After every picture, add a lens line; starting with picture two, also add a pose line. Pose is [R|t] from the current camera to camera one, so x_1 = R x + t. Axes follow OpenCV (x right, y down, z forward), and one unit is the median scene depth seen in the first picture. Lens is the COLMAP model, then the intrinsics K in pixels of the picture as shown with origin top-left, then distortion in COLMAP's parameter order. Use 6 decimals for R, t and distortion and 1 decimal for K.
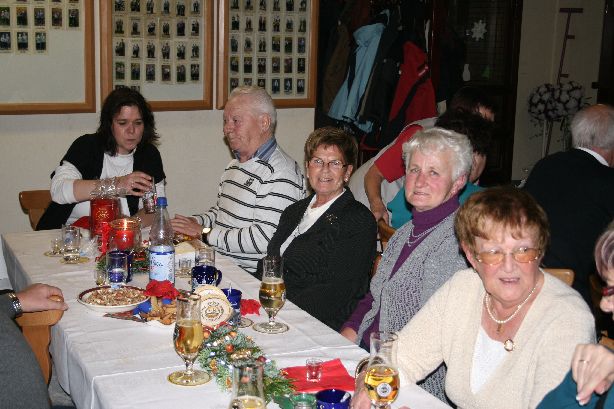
lens RADIAL K [[935.7, 0, 307.0], [0, 935.7, 157.3], [0, 0, 1]] dist [-0.195597, 0.011497]
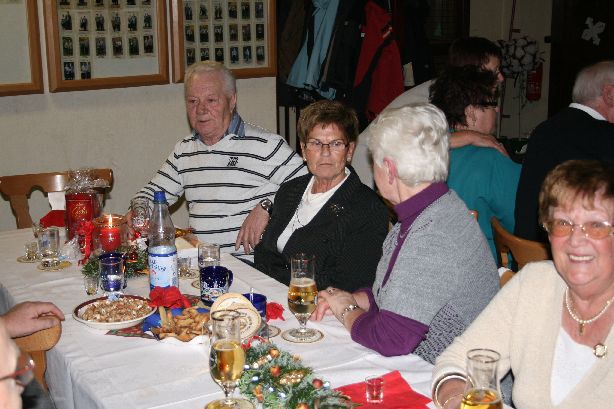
lens RADIAL K [[933.1, 0, 307.0], [0, 933.1, 204.5], [0, 0, 1]] dist [-0.108313, -0.022251]
pose [[0.995878, -0.053660, 0.073126, -0.066633], [0.046951, 0.994783, 0.090568, -0.014512], [-0.077605, -0.086761, 0.993202, 0.095351]]
